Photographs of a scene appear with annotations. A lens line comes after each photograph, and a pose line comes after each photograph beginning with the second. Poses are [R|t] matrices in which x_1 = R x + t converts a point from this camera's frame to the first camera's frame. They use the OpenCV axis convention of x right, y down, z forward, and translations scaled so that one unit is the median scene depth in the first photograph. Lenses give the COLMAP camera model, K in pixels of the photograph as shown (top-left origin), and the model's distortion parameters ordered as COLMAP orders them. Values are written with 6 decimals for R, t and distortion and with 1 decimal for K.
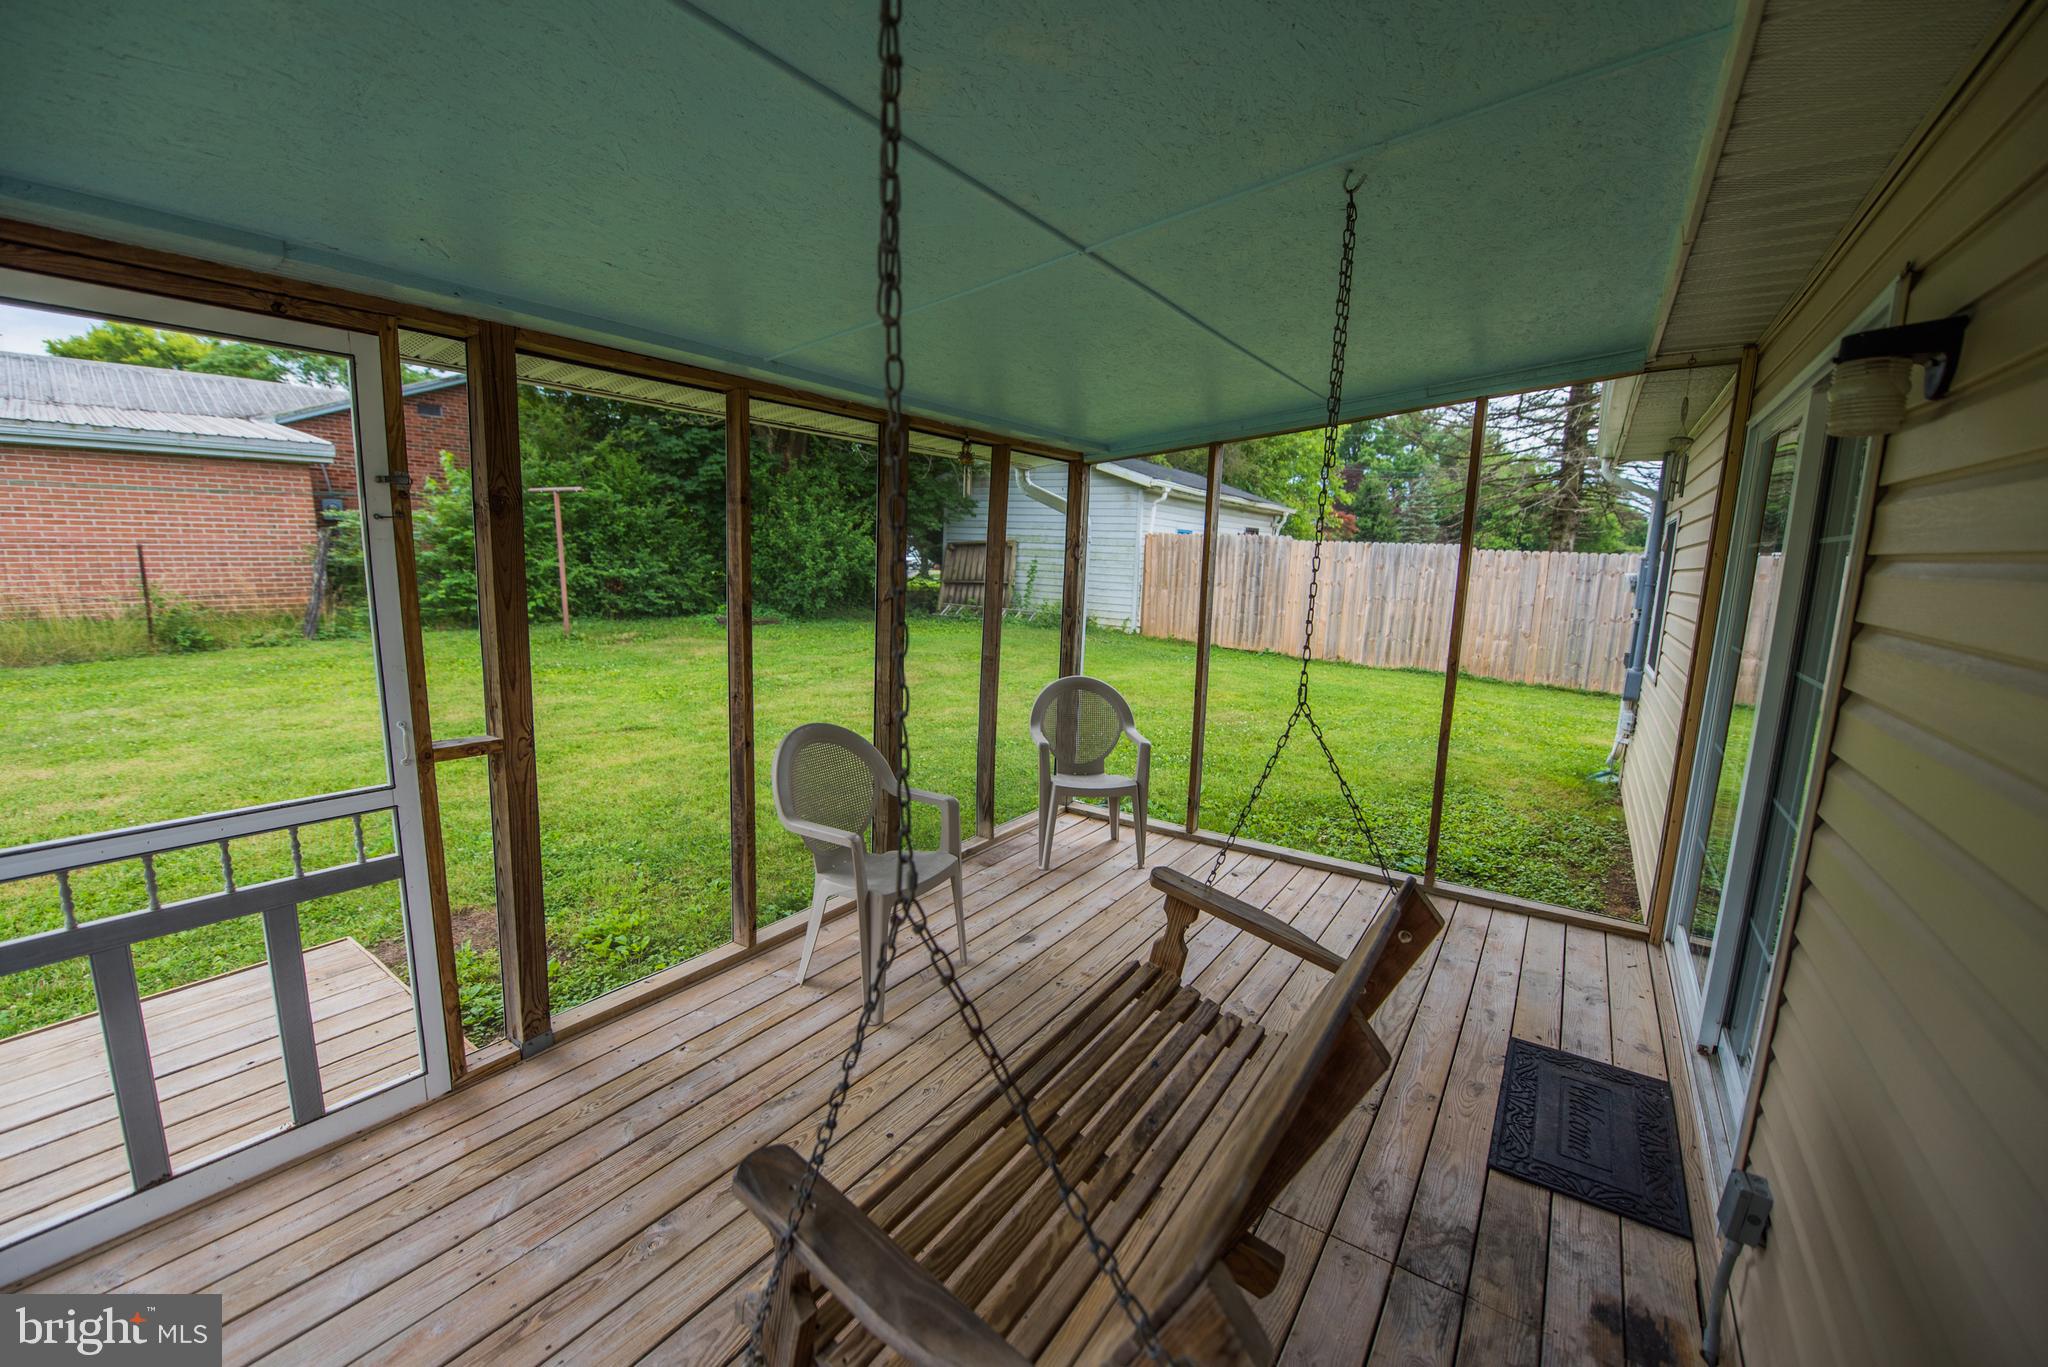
lens RADIAL K [[813.2, 0, 1019.5], [0, 813.2, 683.5], [0, 0, 1]] dist [-0.017578, -0.001830]
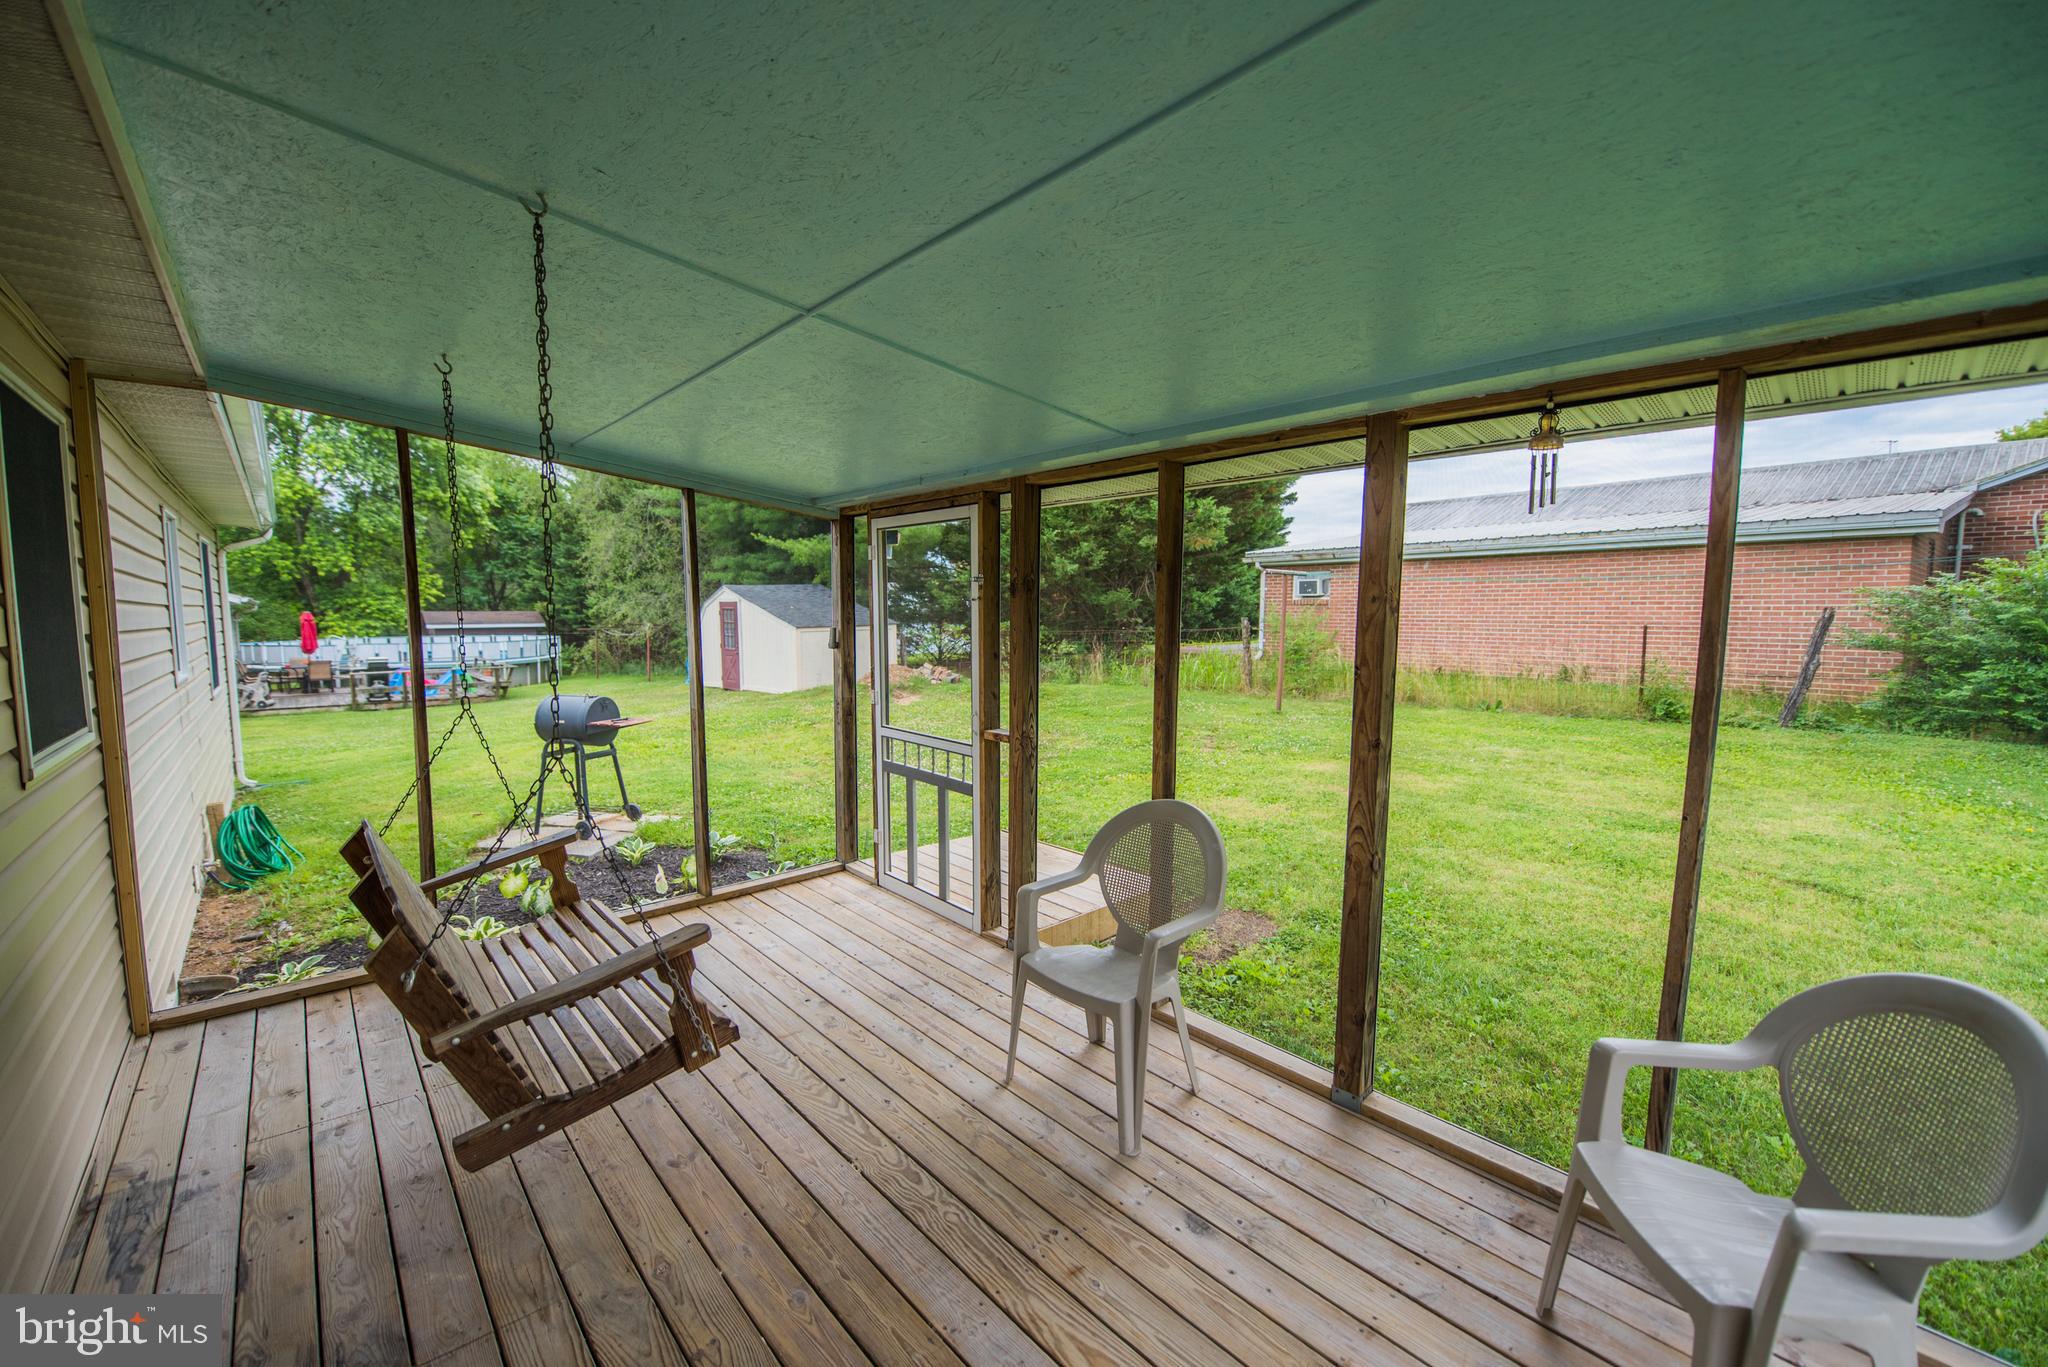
lens RADIAL K [[813.2, 0, 1019.5], [0, 813.2, 683.5], [0, 0, 1]] dist [-0.017578, -0.001830]
pose [[-0.228116, 0.058767, -0.971859, 0.877861], [-0.165980, 0.981218, 0.098292, -0.186574], [0.959382, 0.183731, -0.214078, 1.312688]]
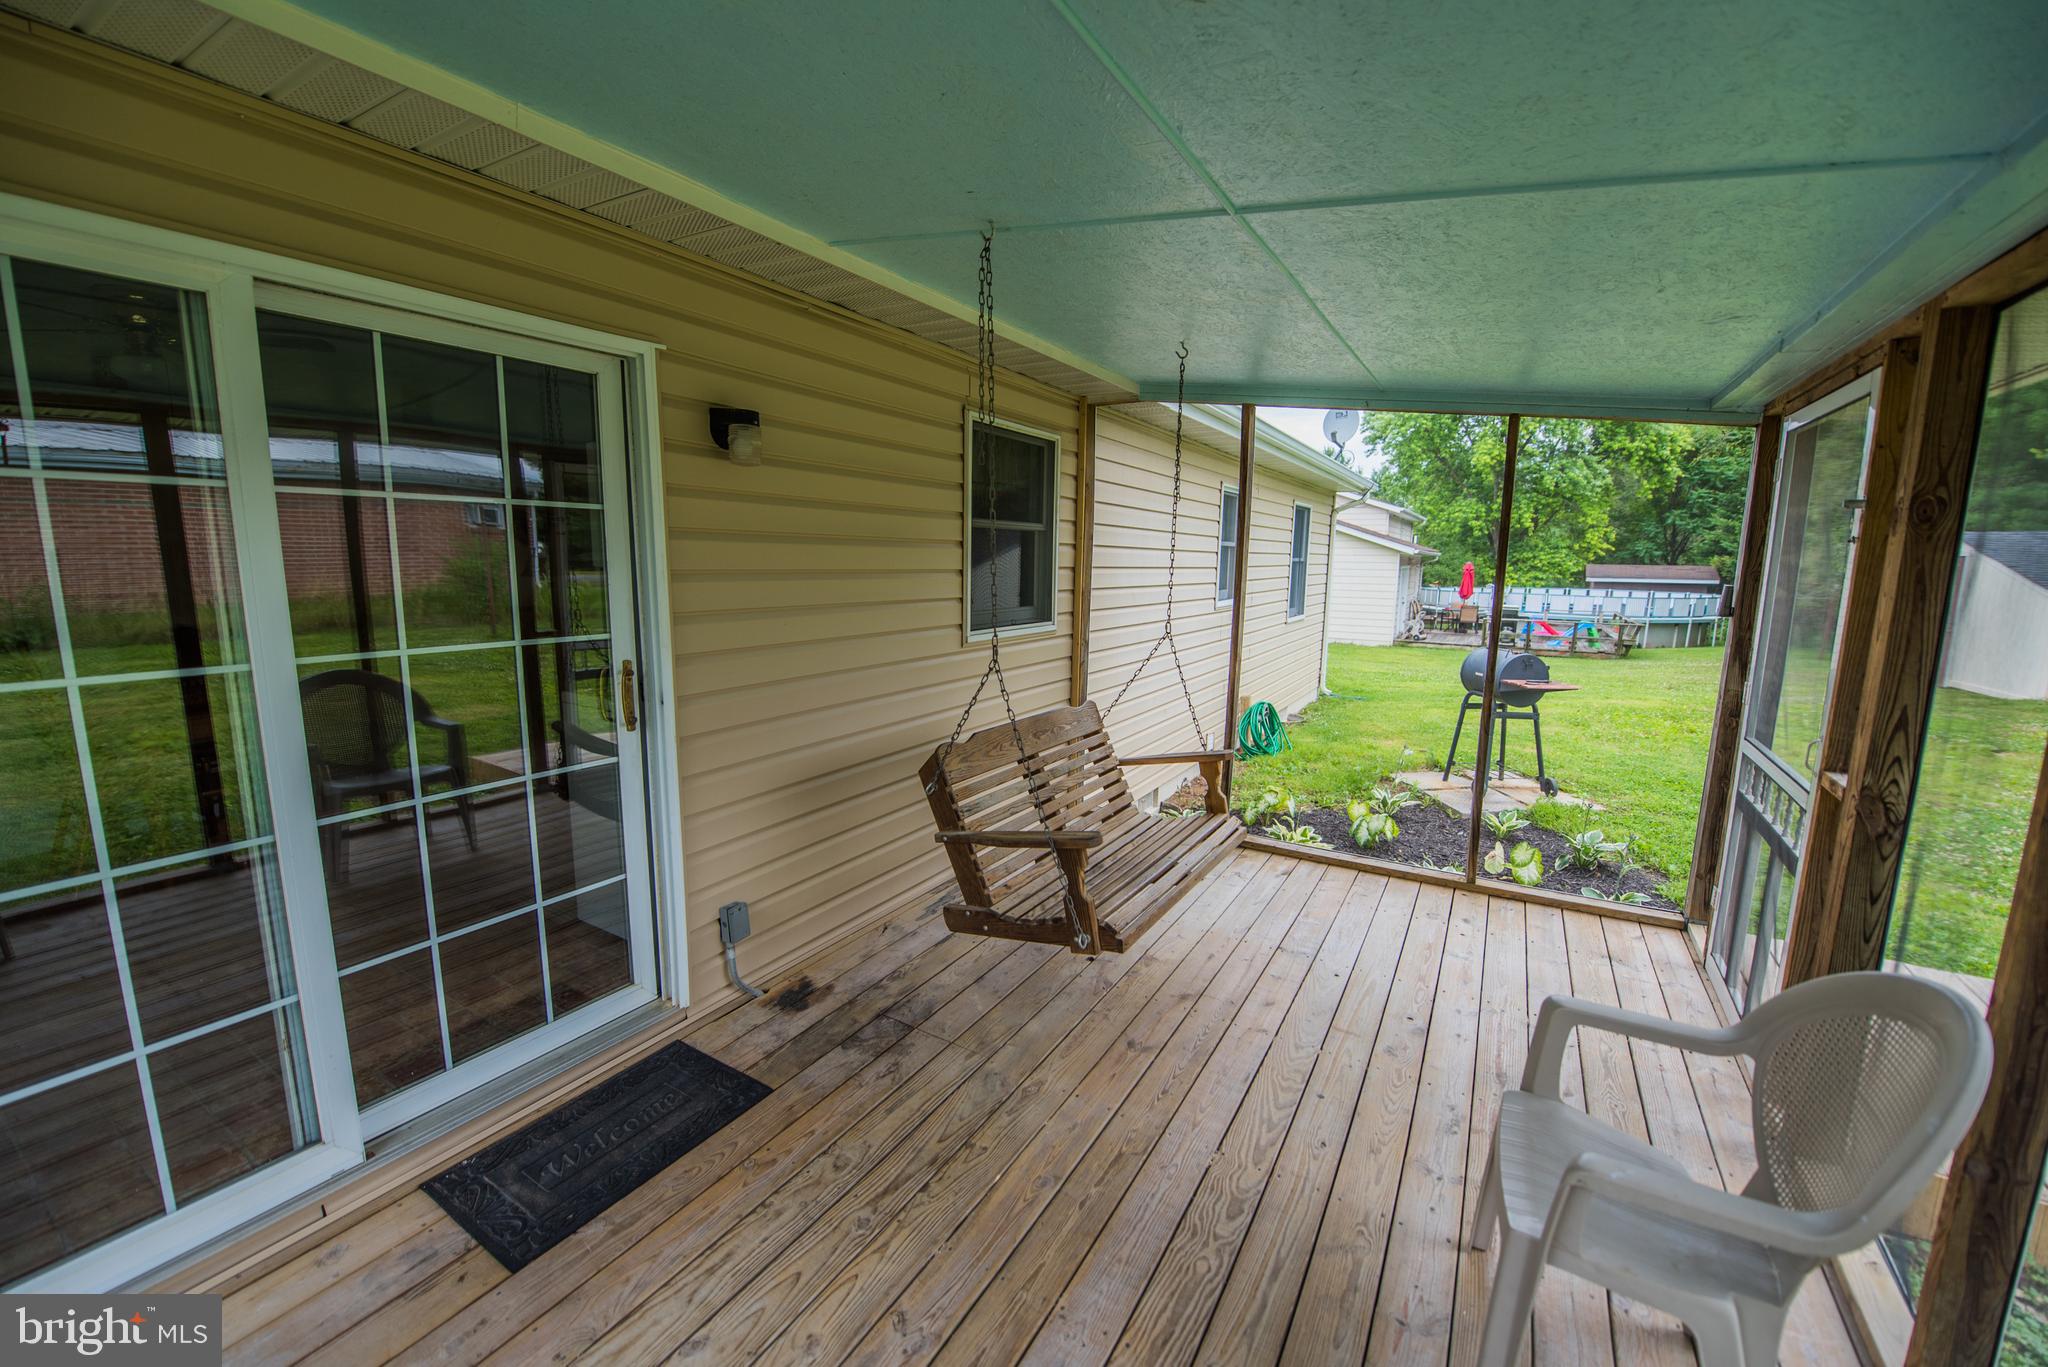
lens RADIAL K [[813.2, 0, 1019.5], [0, 813.2, 683.5], [0, 0, 1]] dist [-0.017578, -0.001830]
pose [[-0.997347, -0.029483, -0.066560, 0.301369], [-0.048826, 0.949082, 0.311222, -0.257329], [0.053995, 0.313646, -0.948004, 1.697218]]
